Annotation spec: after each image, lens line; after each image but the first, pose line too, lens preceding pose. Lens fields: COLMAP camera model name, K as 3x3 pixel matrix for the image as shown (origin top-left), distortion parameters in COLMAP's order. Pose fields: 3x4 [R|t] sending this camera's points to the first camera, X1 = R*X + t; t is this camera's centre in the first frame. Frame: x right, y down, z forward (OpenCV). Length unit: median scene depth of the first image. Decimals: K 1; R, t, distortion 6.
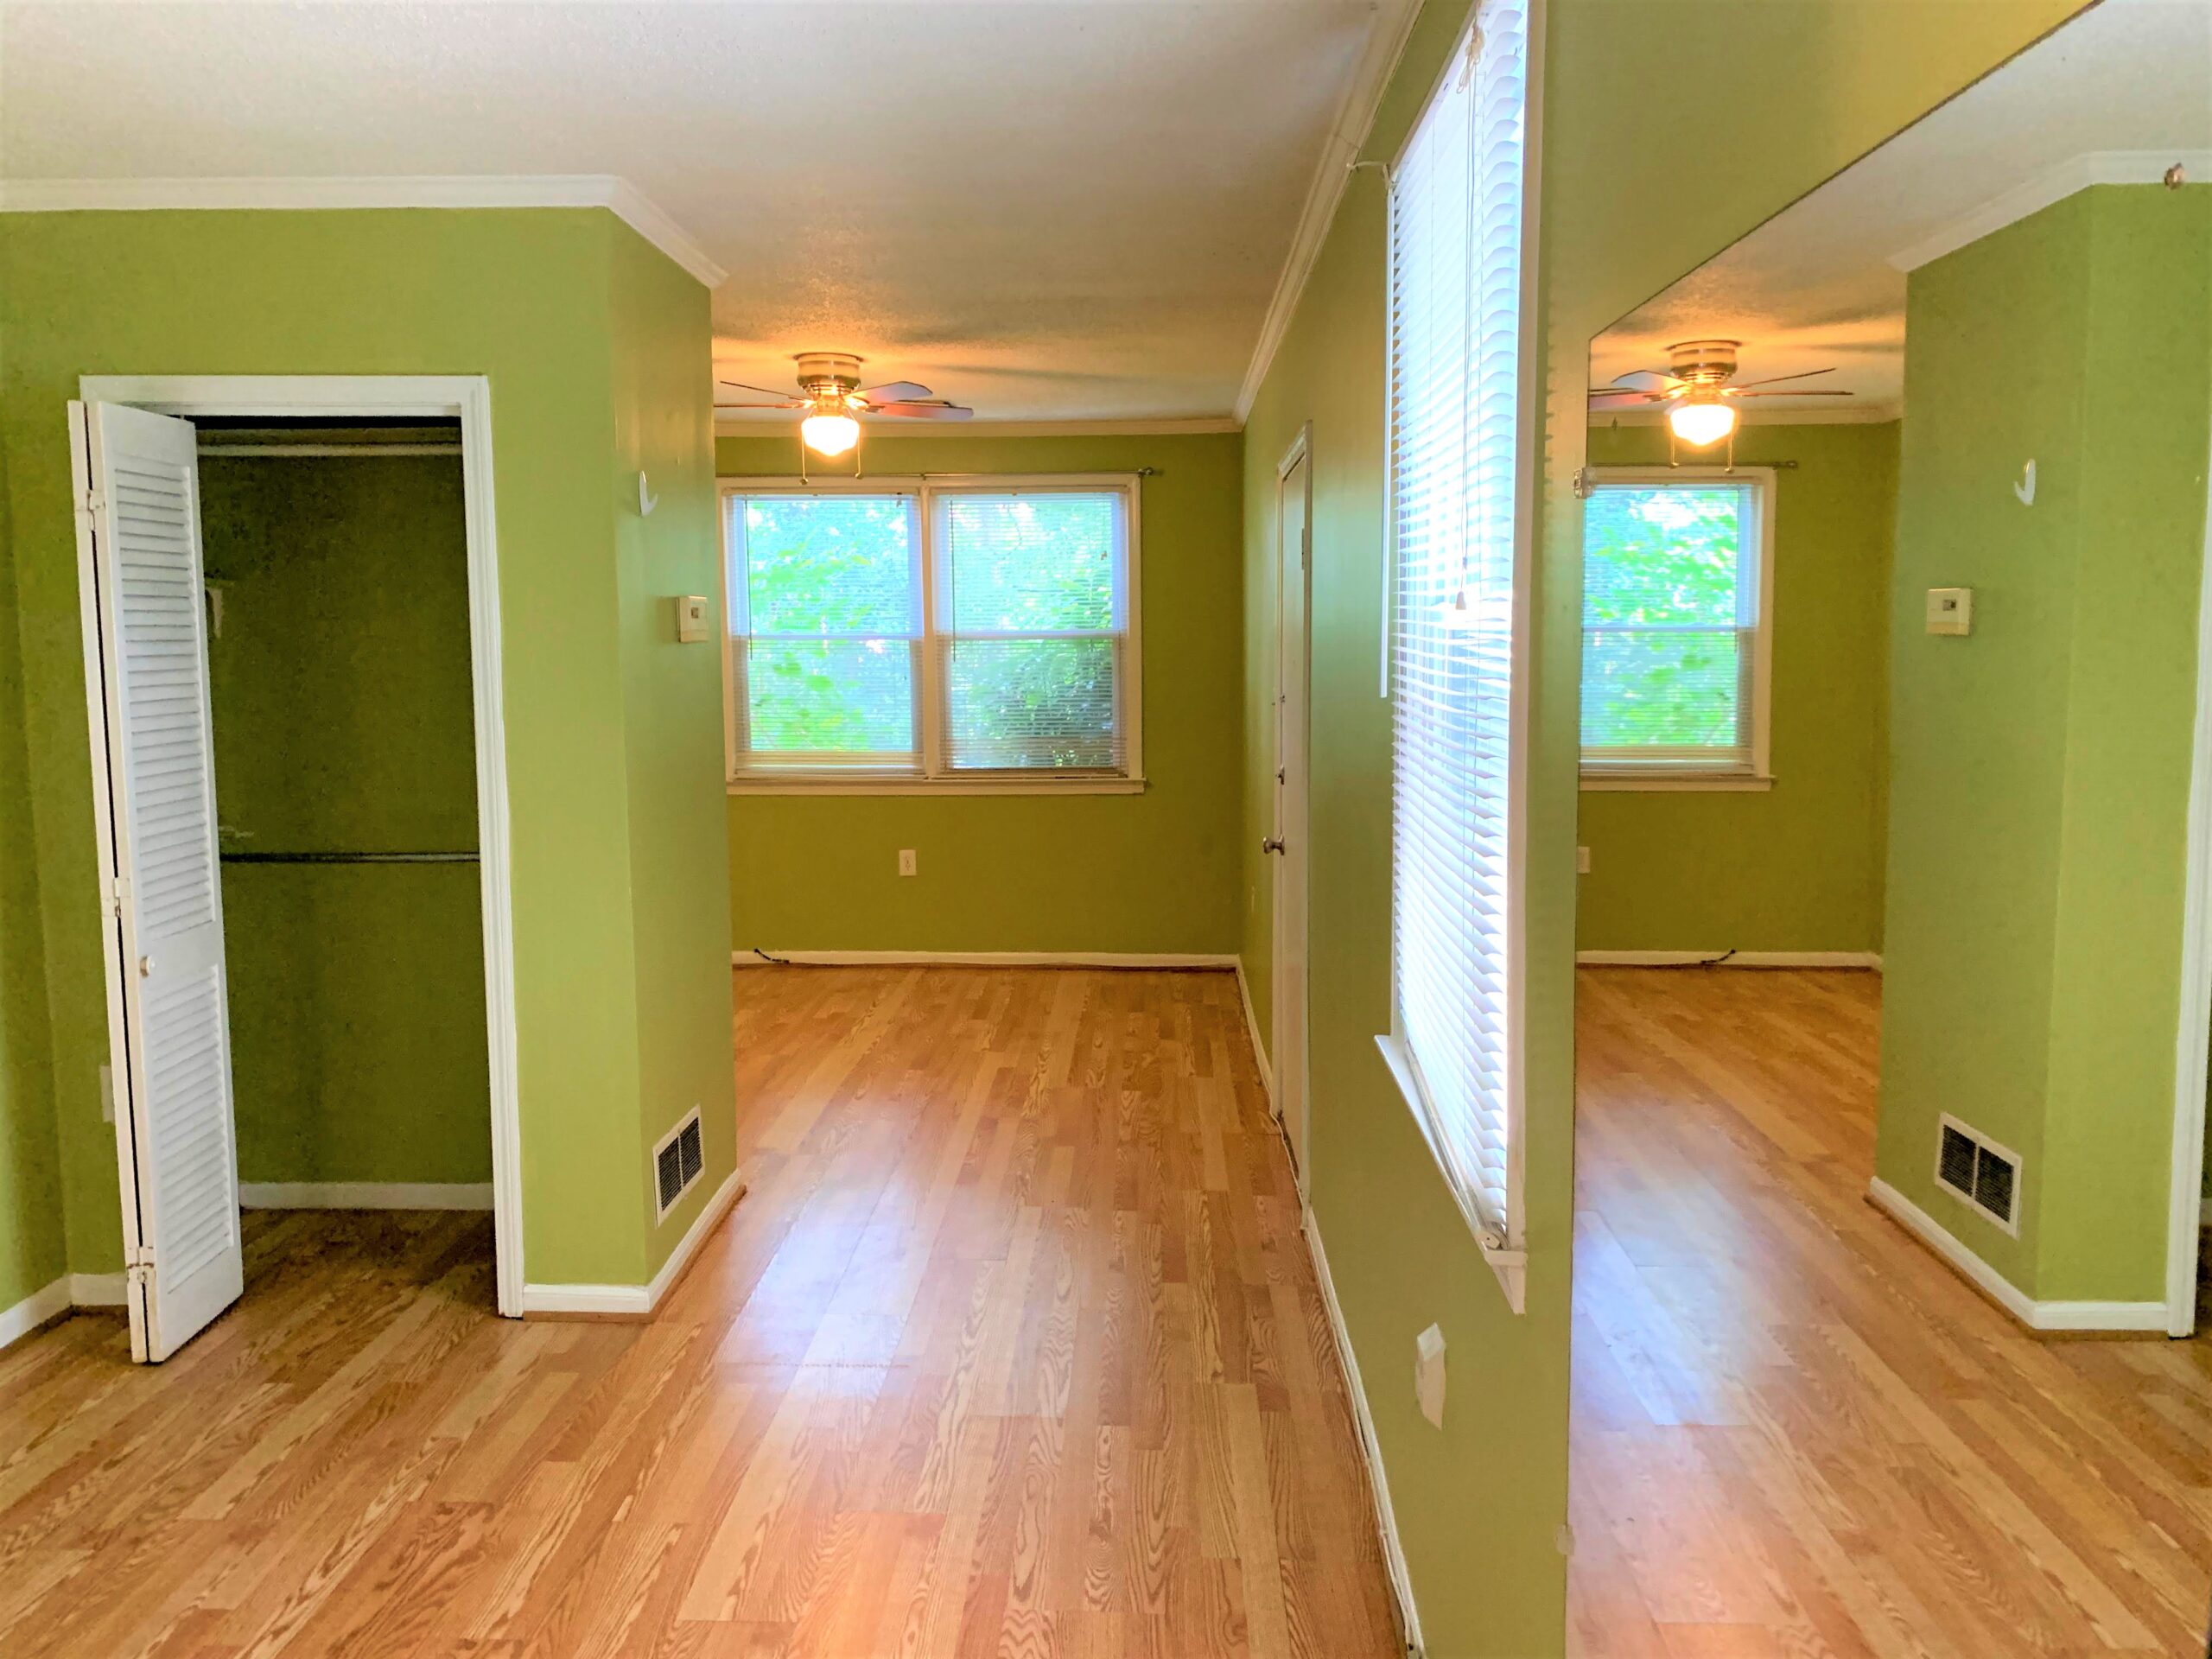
lens RADIAL K [[1699.2, 0, 1085.6], [0, 1699.2, 806.4], [0, 0, 1]] dist [0.032956, -0.041395]
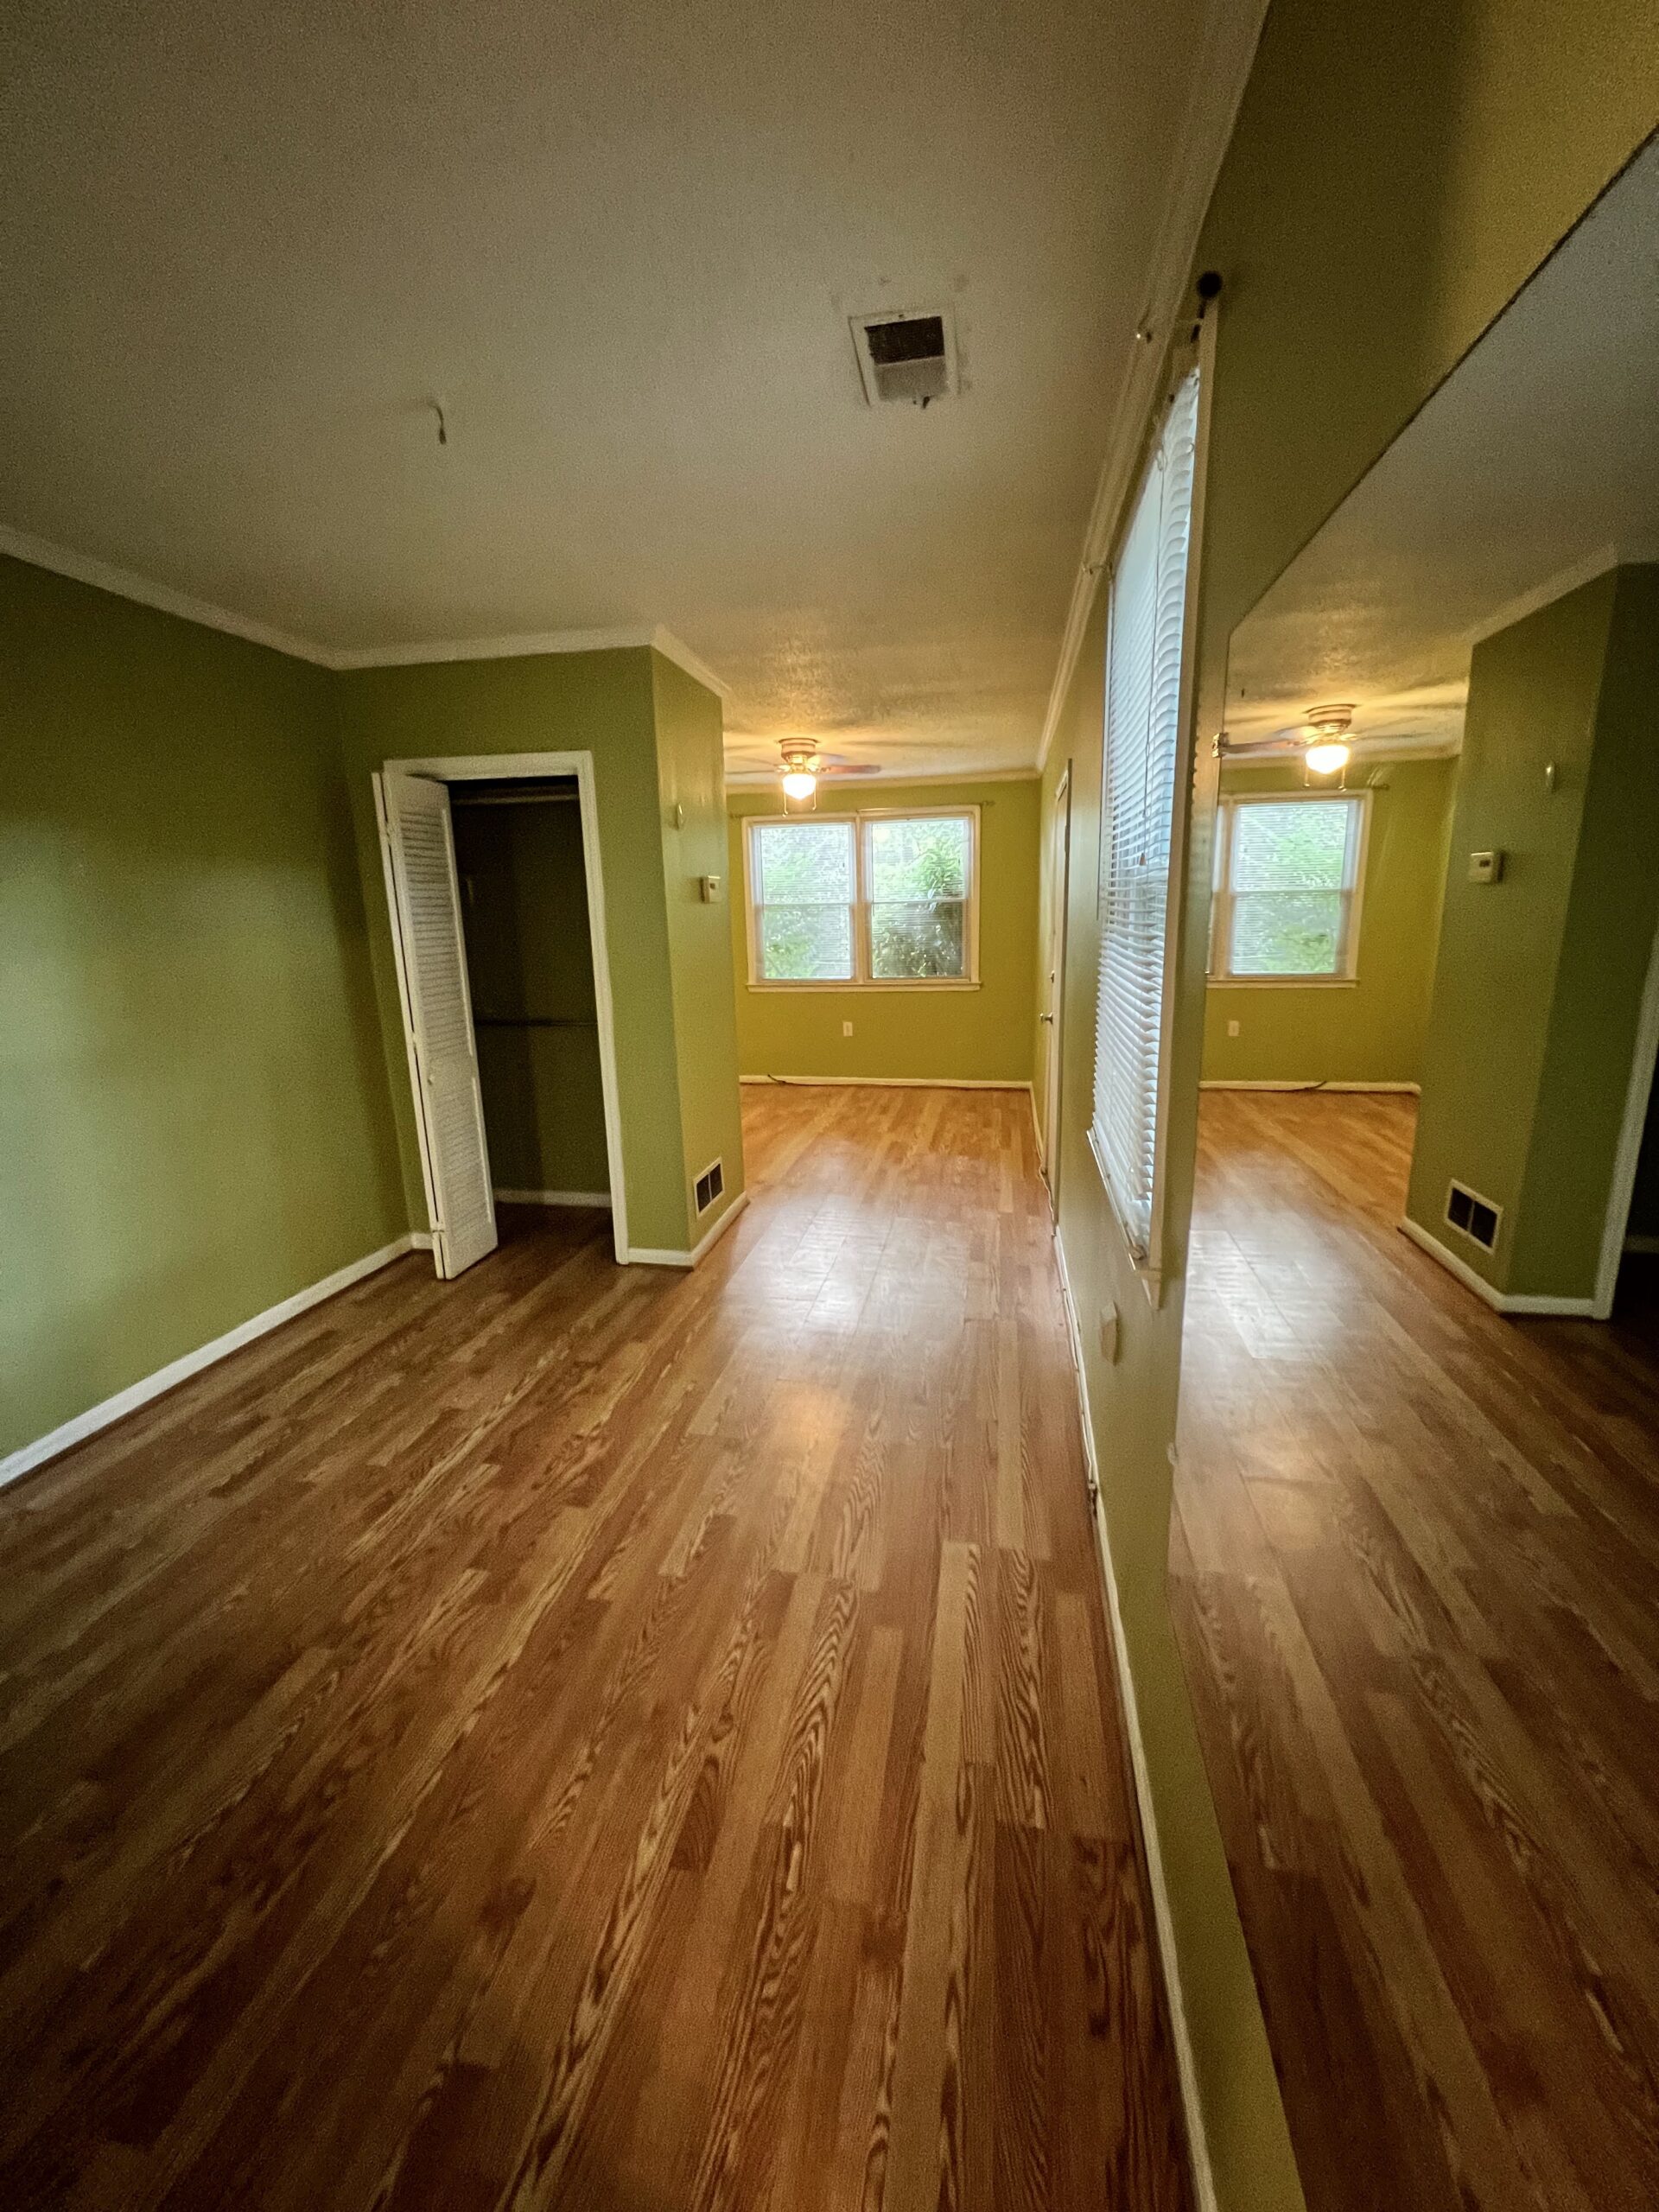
lens RADIAL K [[888.5, 0, 819.8], [0, 888.5, 1117.3], [0, 0, 1]] dist [-0.005569, 0.000461]
pose [[0.987563, 0.018189, -0.156167, 0.034565], [0.002055, 0.991708, 0.128495, 0.008270], [0.157209, -0.127218, 0.979337, 0.083644]]
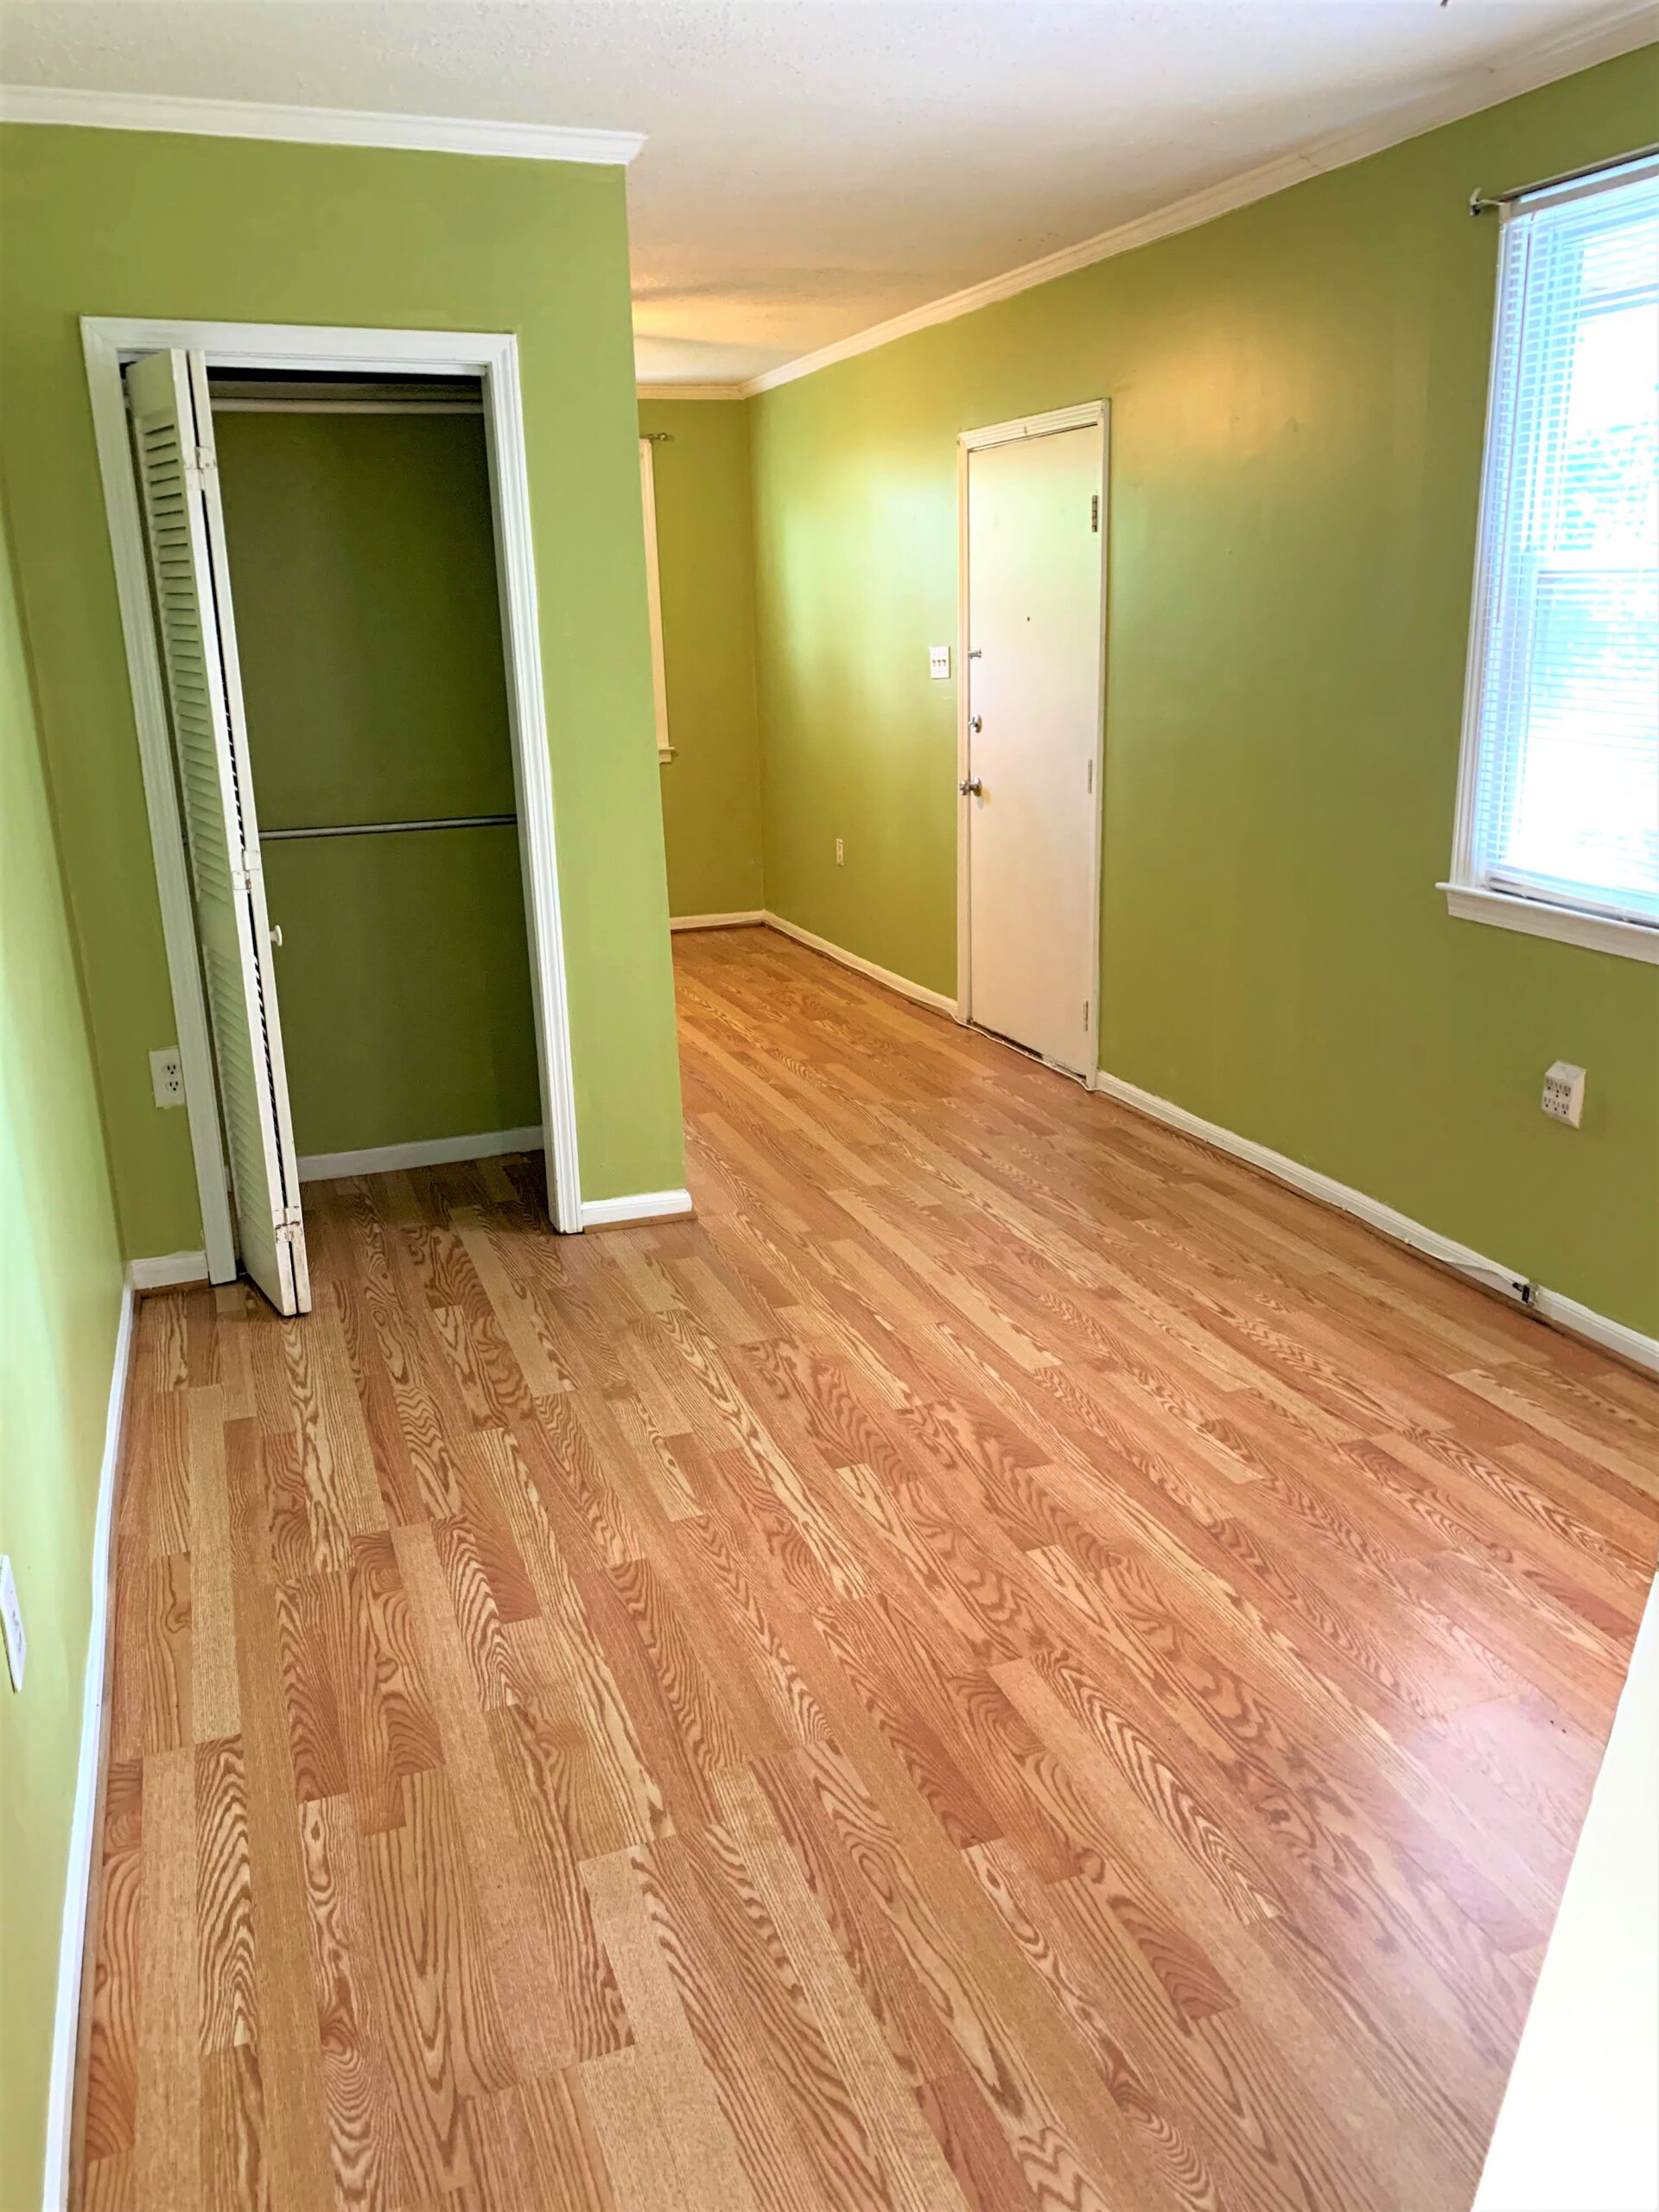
lens RADIAL K [[1699.2, 0, 820.0], [0, 1699.2, 1100.1], [0, 0, 1]] dist [0.032956, -0.041395]
pose [[0.923530, -0.124689, 0.362692, -0.583379], [0.060461, 0.981184, 0.183367, 0.019540], [-0.378731, -0.147416, 0.913691, -0.064666]]
